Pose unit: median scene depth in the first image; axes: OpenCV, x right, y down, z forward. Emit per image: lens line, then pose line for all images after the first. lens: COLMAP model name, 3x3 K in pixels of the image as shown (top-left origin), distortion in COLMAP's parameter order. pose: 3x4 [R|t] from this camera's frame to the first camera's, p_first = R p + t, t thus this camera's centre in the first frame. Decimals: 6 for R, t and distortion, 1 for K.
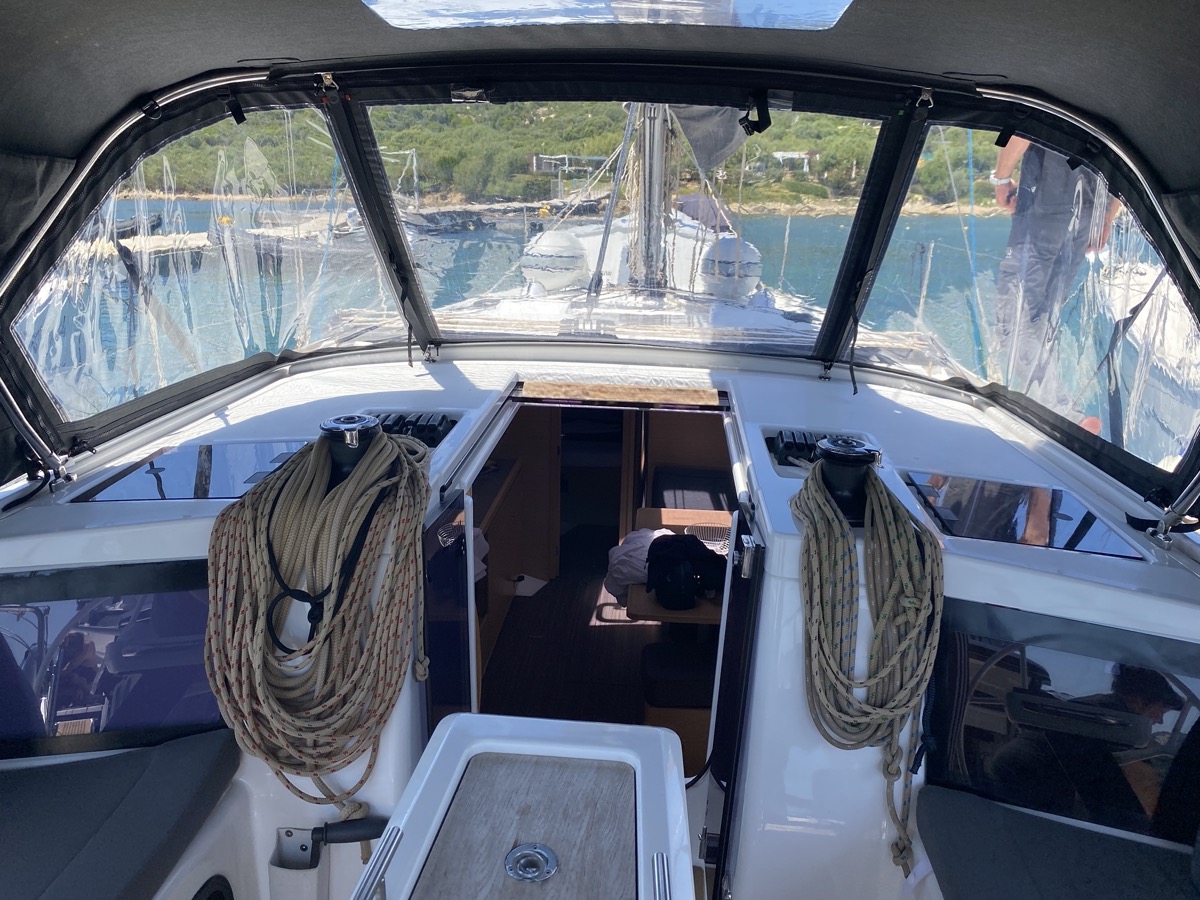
lens RADIAL K [[909.9, 0, 603.0], [0, 909.9, 438.2], [0, 0, 1]] dist [0.066904, -0.116870]
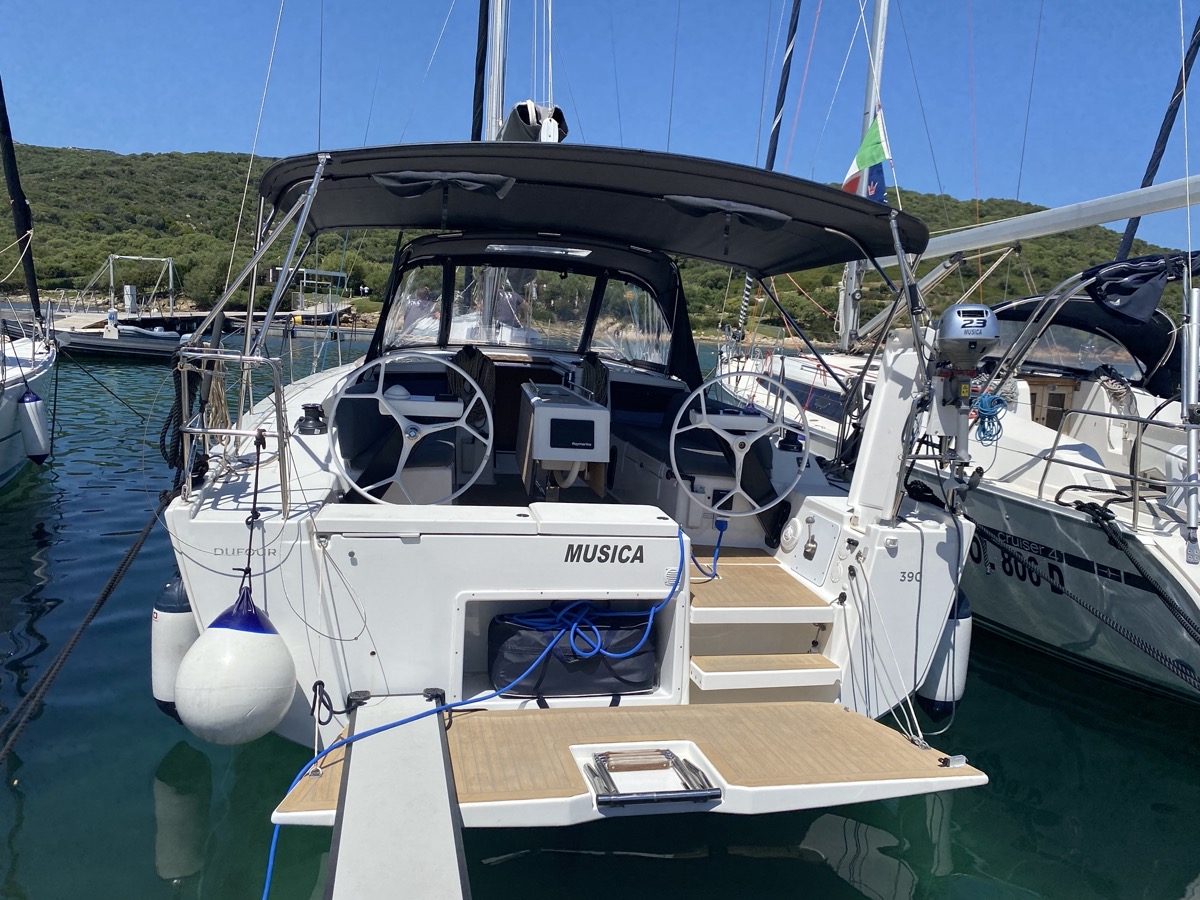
lens RADIAL K [[909.9, 0, 603.0], [0, 909.9, 438.2], [0, 0, 1]] dist [0.066904, -0.116870]
pose [[0.958025, 0.006221, 0.286616, -0.055135], [0.030371, 0.991936, -0.123050, 0.056517], [-0.285070, 0.126590, 0.950110, -0.183198]]
